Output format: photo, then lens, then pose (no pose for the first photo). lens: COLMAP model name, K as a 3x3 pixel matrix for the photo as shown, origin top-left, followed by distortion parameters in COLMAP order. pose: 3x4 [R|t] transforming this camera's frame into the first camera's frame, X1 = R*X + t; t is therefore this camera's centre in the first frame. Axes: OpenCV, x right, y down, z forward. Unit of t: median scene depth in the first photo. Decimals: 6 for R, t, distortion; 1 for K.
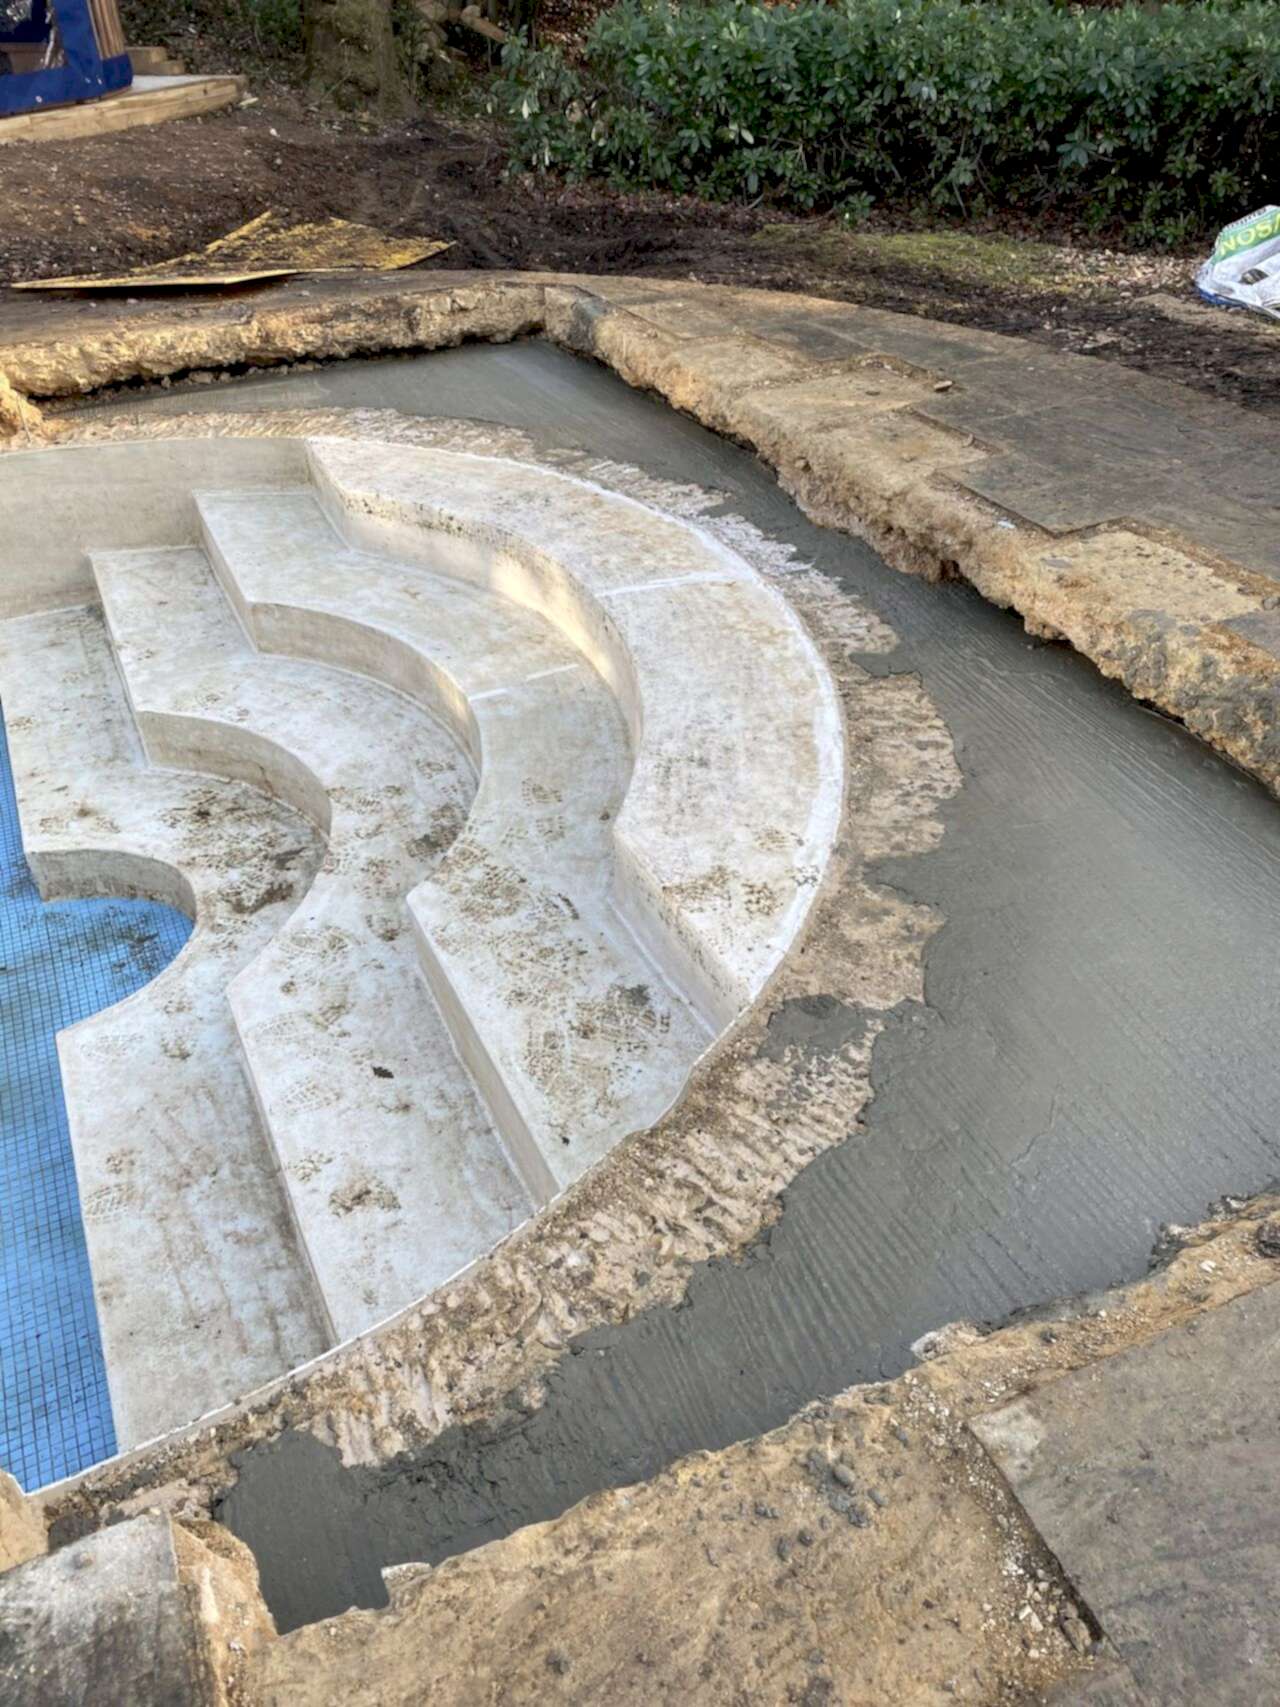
lens RADIAL K [[1315.1, 0, 563.2], [0, 1315.1, 820.8], [0, 0, 1]] dist [0.010390, -0.009994]
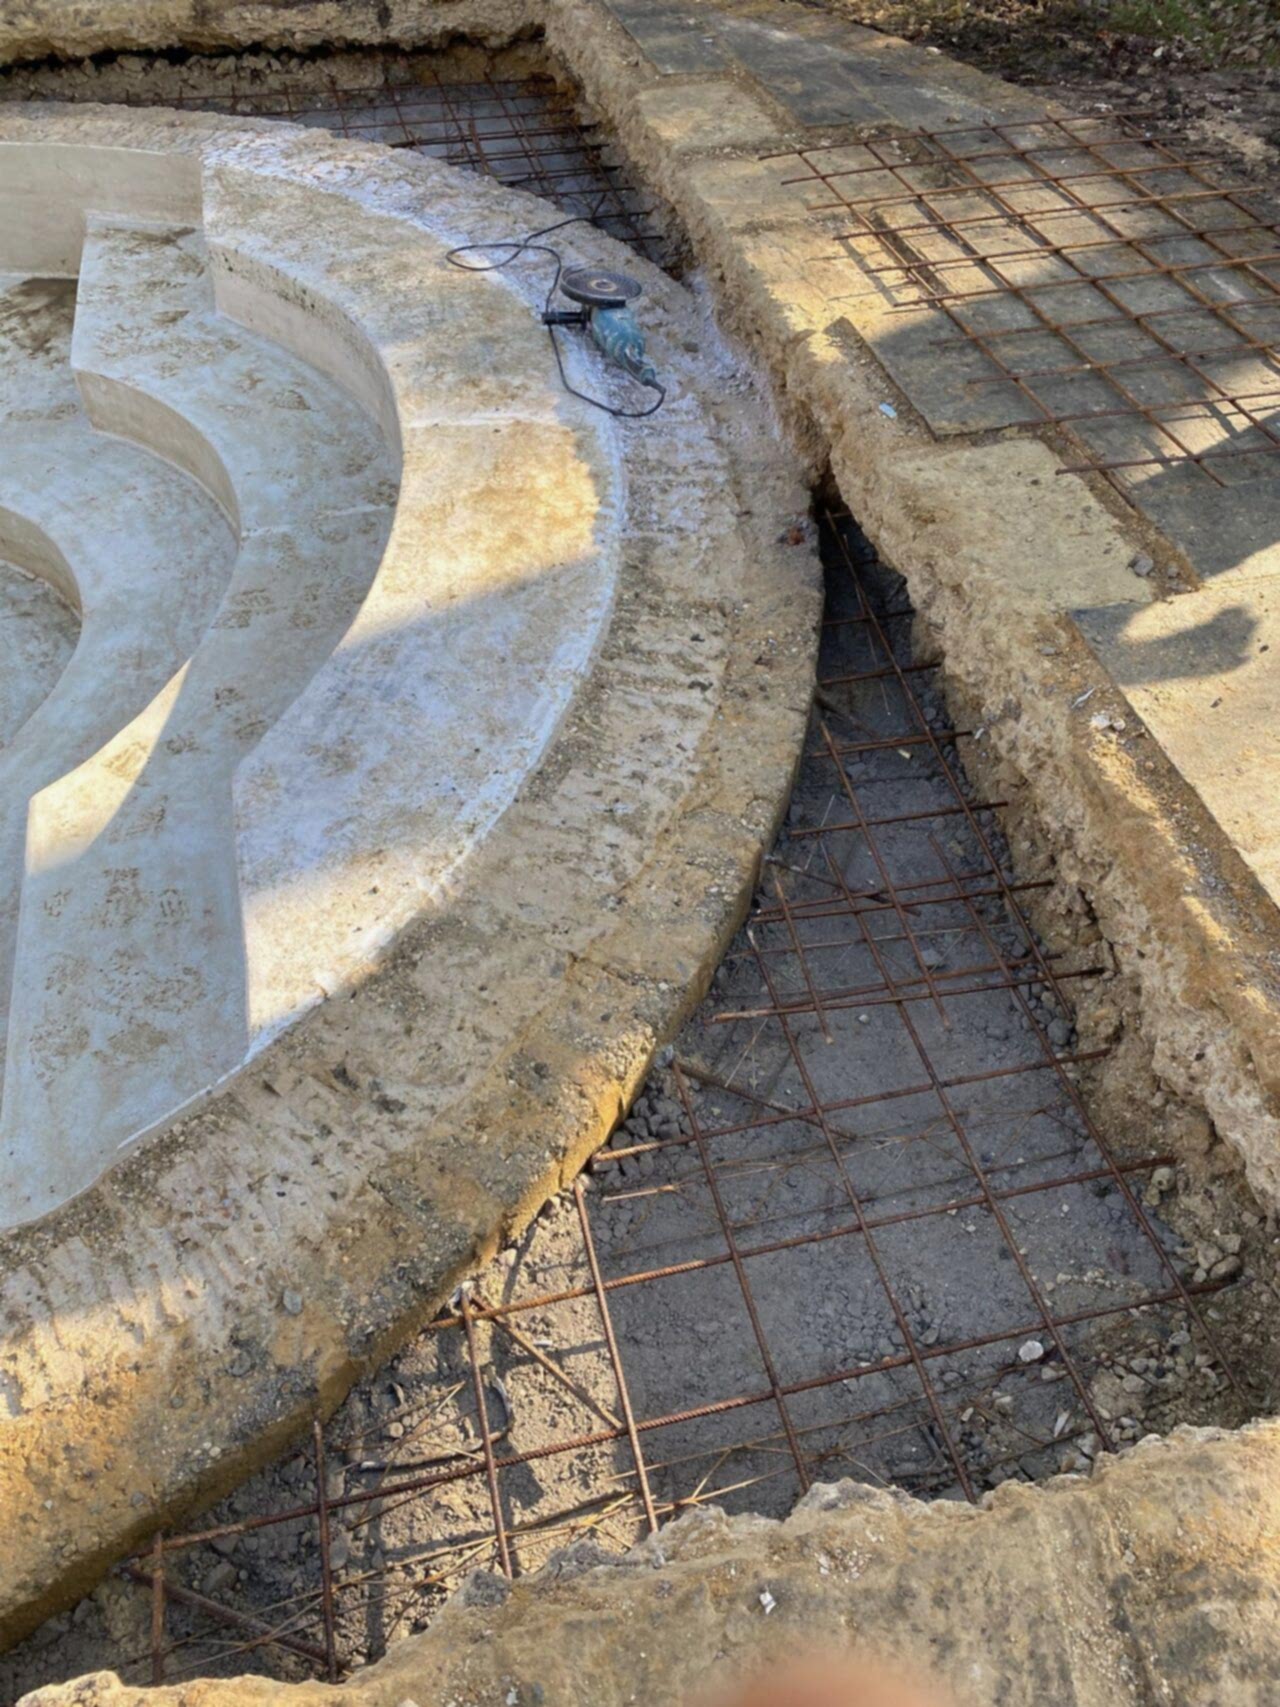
lens RADIAL K [[1315.1, 0, 563.2], [0, 1315.1, 820.8], [0, 0, 1]] dist [0.010390, -0.009994]
pose [[0.982739, 0.153358, -0.103472, 0.197750], [-0.128934, 0.968859, 0.211397, -0.098097], [0.132669, -0.194407, 0.971908, 0.146299]]
